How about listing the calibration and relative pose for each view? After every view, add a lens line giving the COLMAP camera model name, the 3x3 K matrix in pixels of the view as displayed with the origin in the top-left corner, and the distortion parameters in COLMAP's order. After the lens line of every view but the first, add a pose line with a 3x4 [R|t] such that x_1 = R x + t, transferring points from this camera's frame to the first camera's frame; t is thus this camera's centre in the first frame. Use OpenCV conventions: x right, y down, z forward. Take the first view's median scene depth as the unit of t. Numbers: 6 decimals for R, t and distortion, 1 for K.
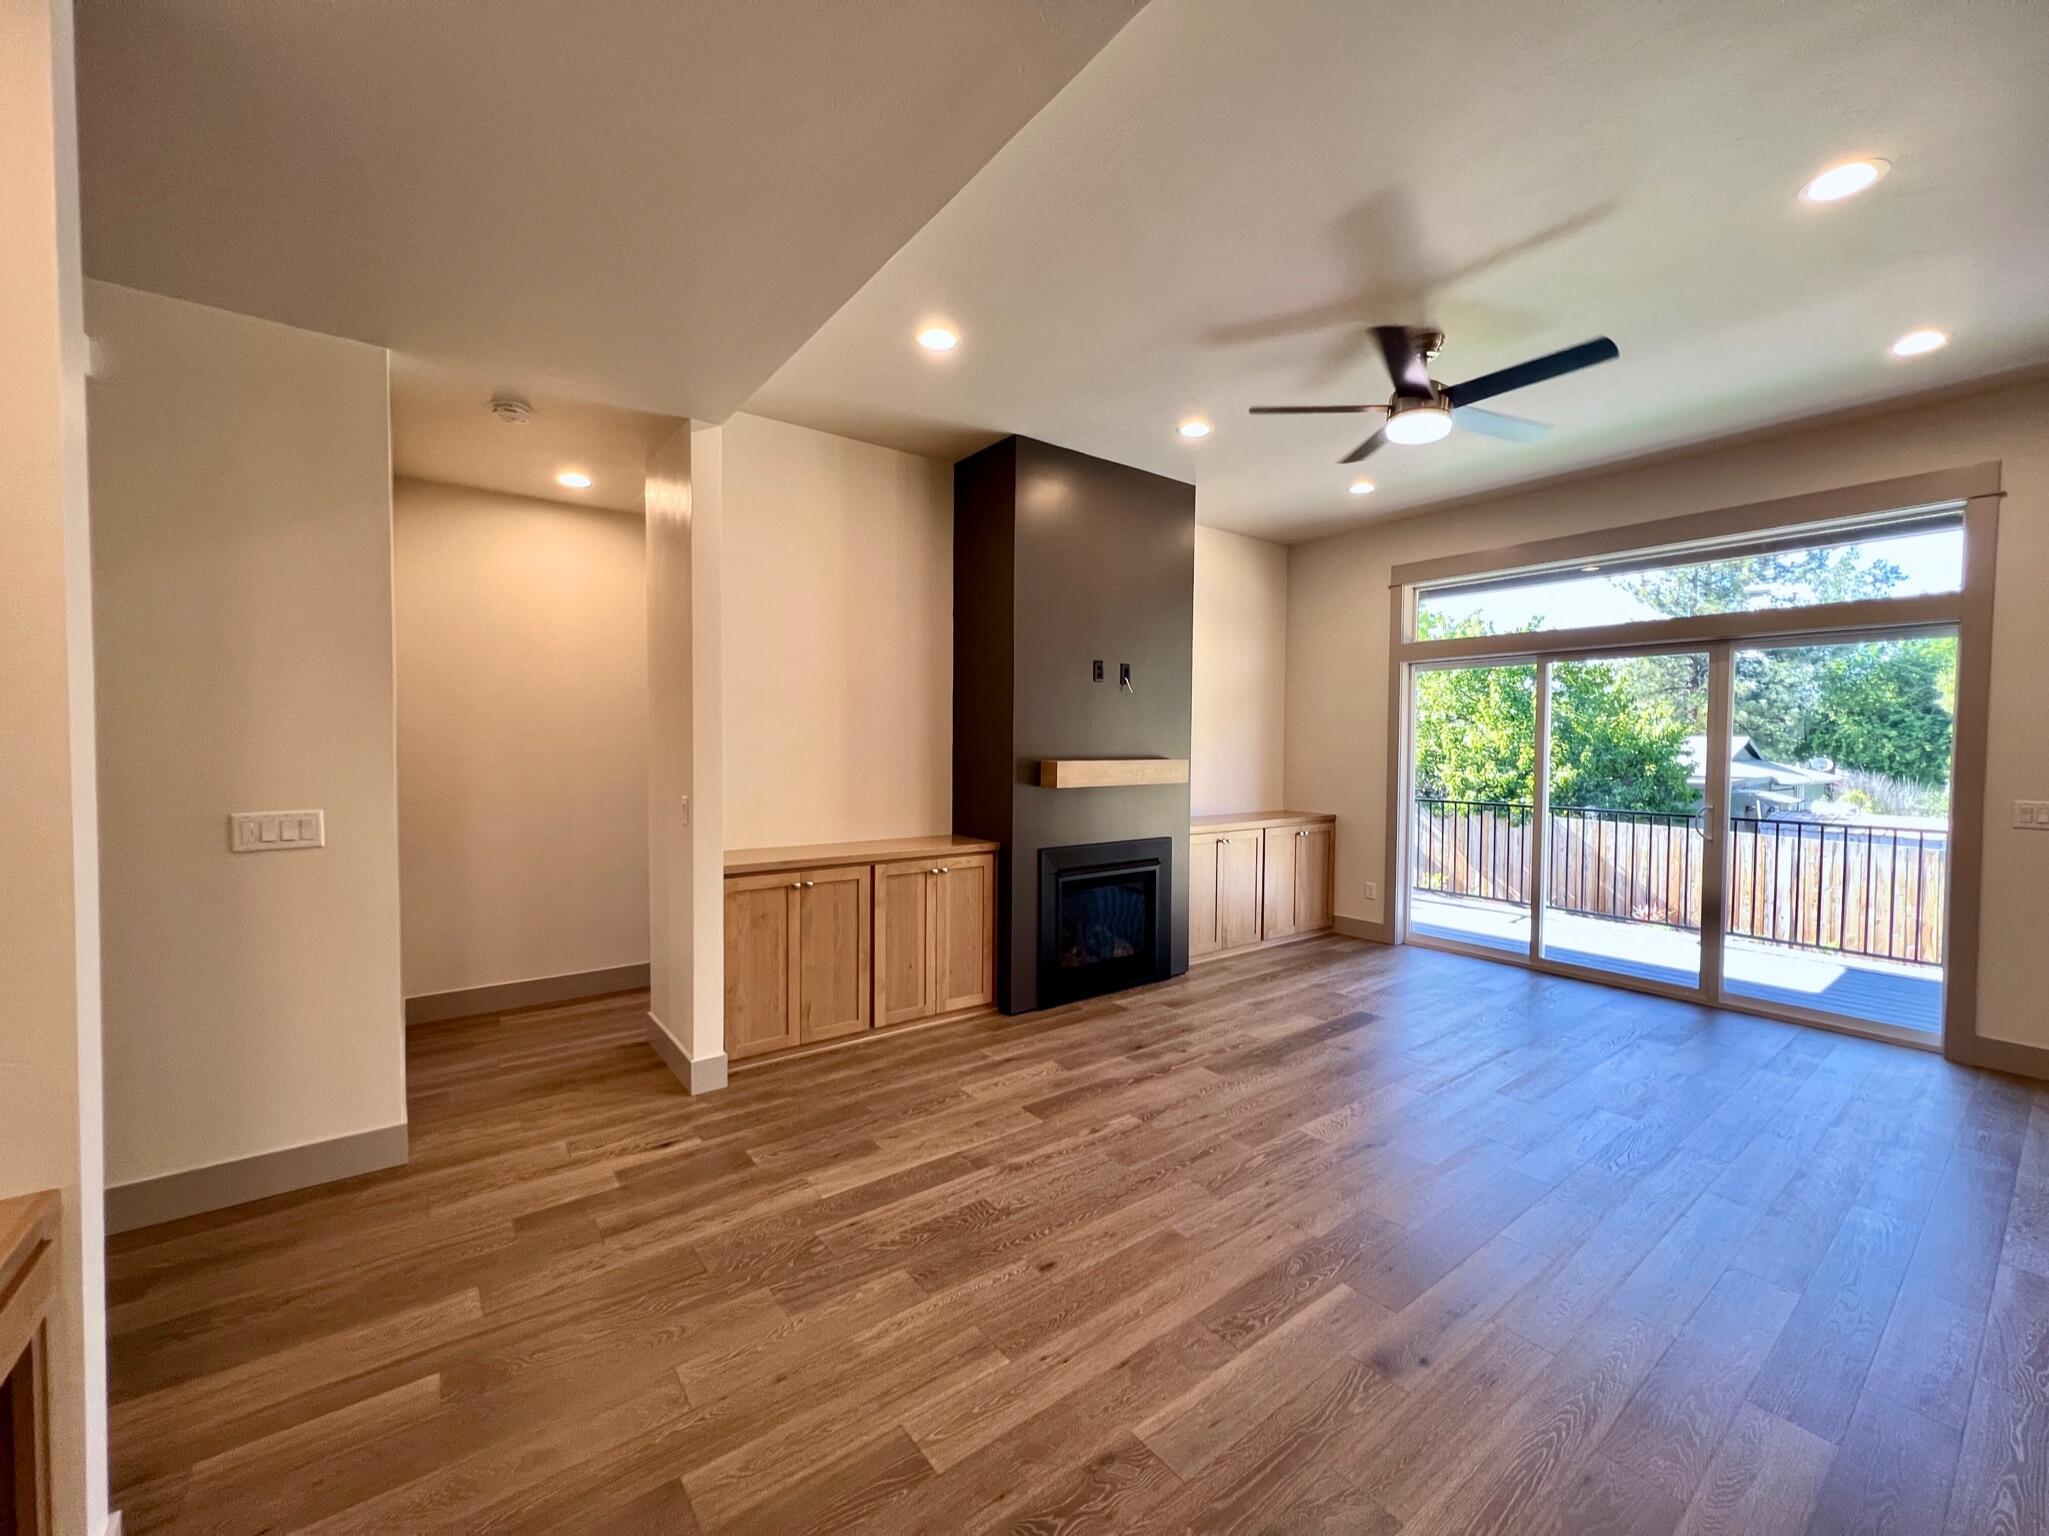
lens RADIAL K [[823.2, 0, 1025.7], [0, 823.2, 765.2], [0, 0, 1]] dist [-0.001102, 0.001036]
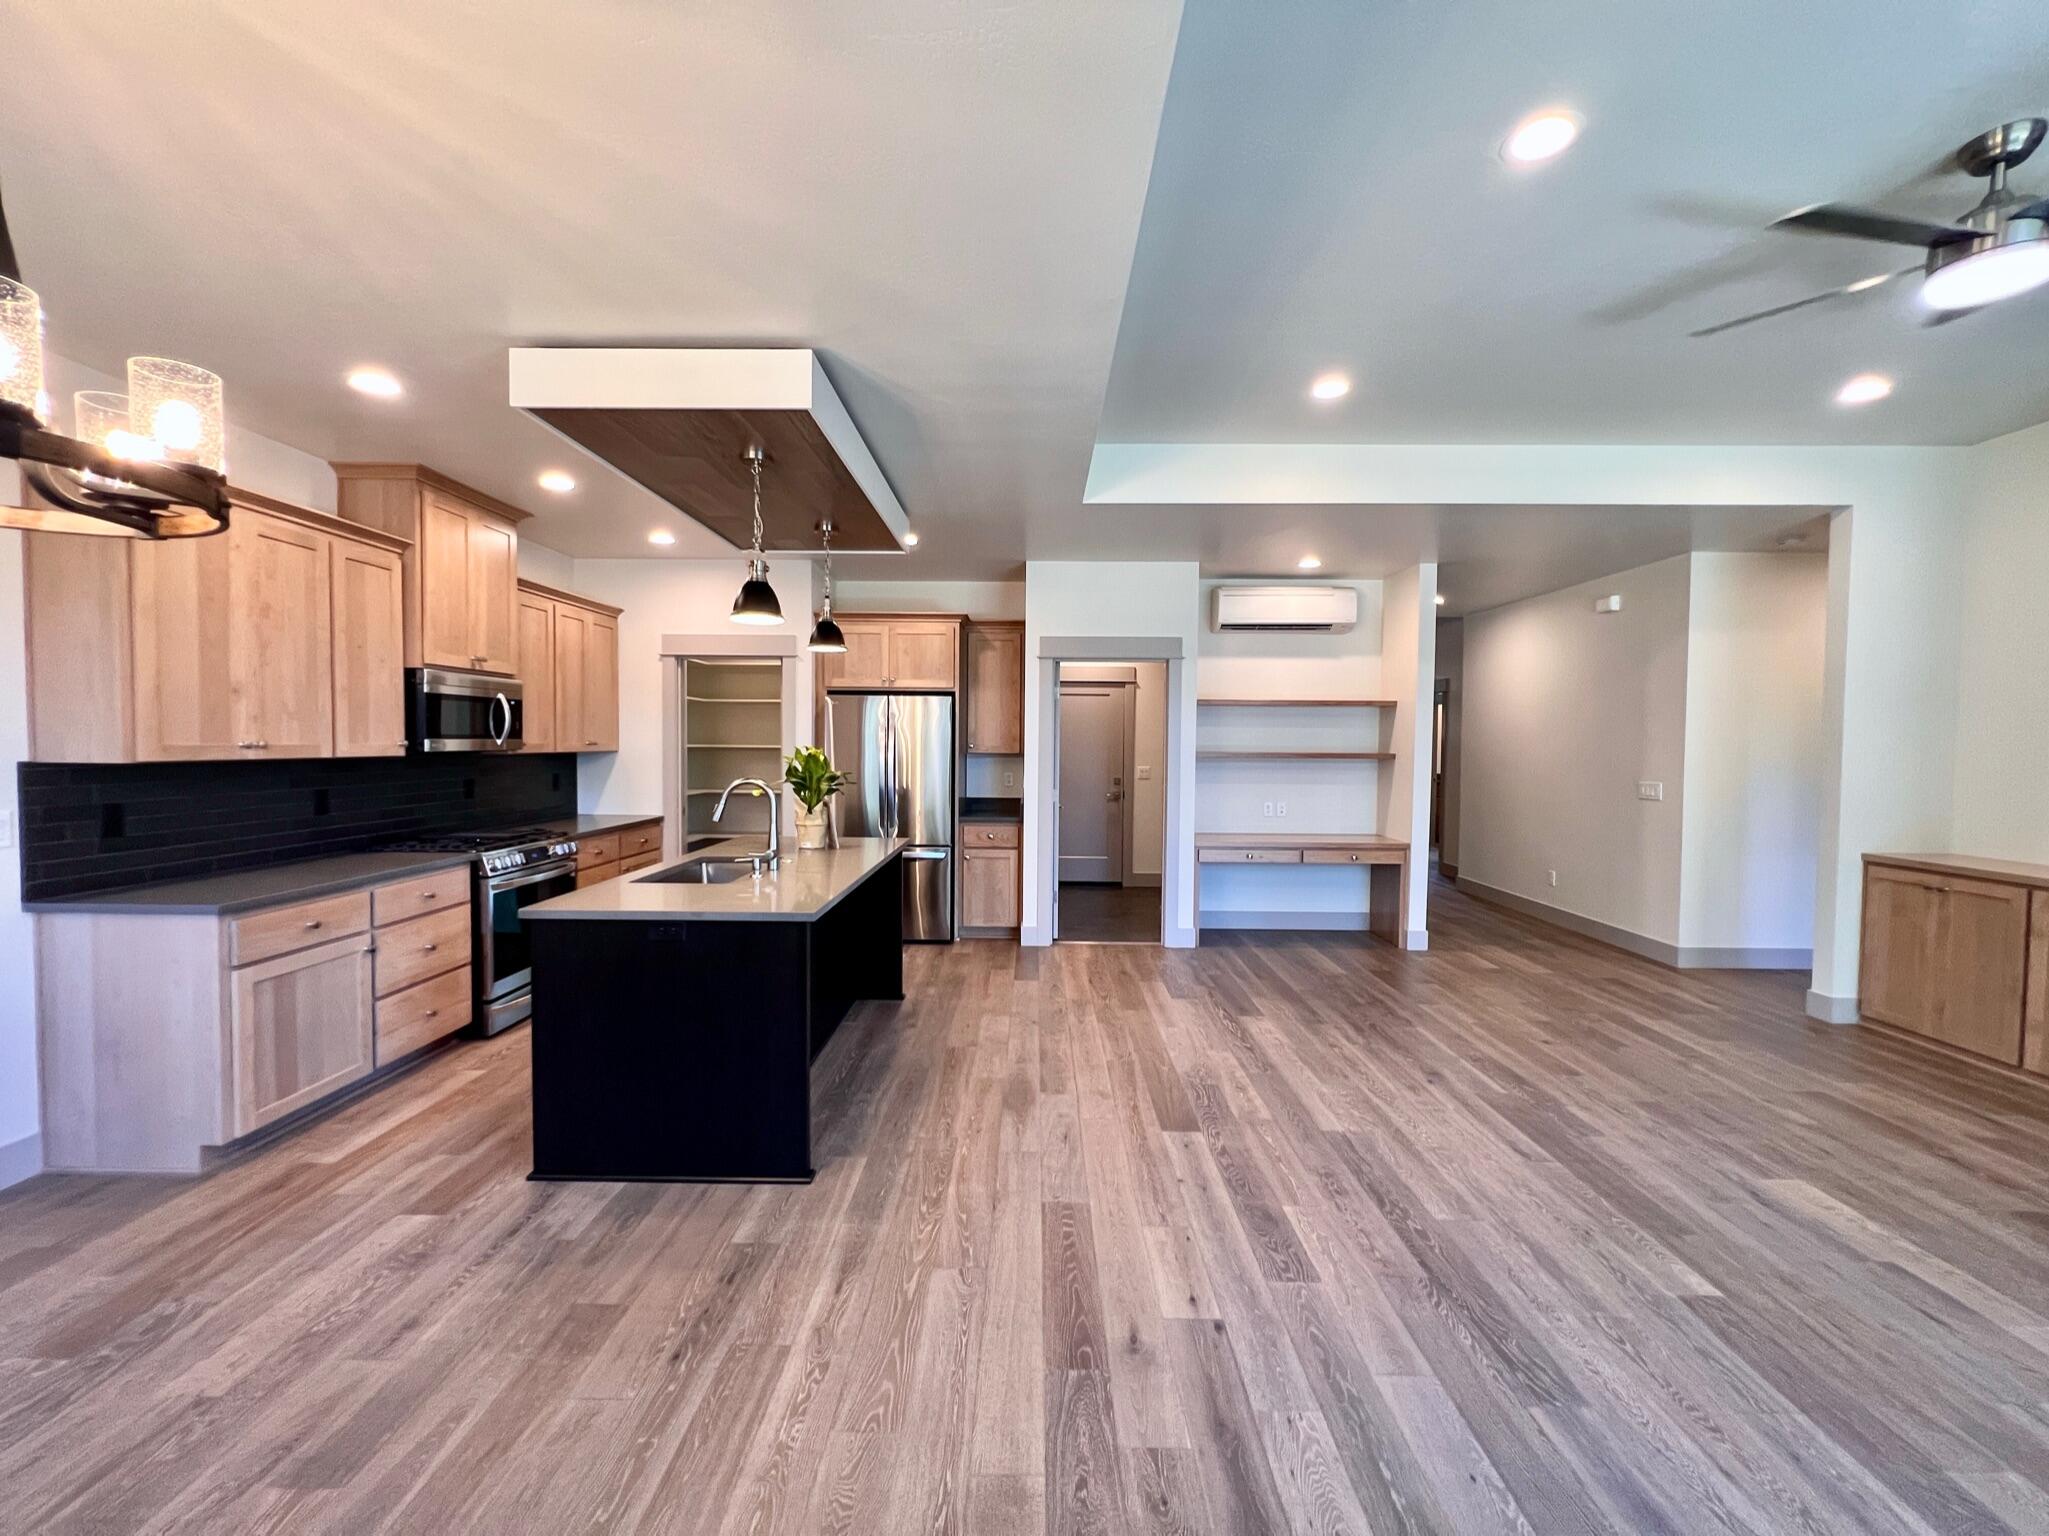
lens RADIAL K [[823.2, 0, 1026.3], [0, 823.2, 767.0], [0, 0, 1]] dist [-0.001102, 0.001036]
pose [[-0.614023, 0.013233, -0.789177, 1.222379], [-0.034927, 0.998424, 0.043917, -0.015401], [0.788515, 0.054530, -0.612594, 0.675300]]
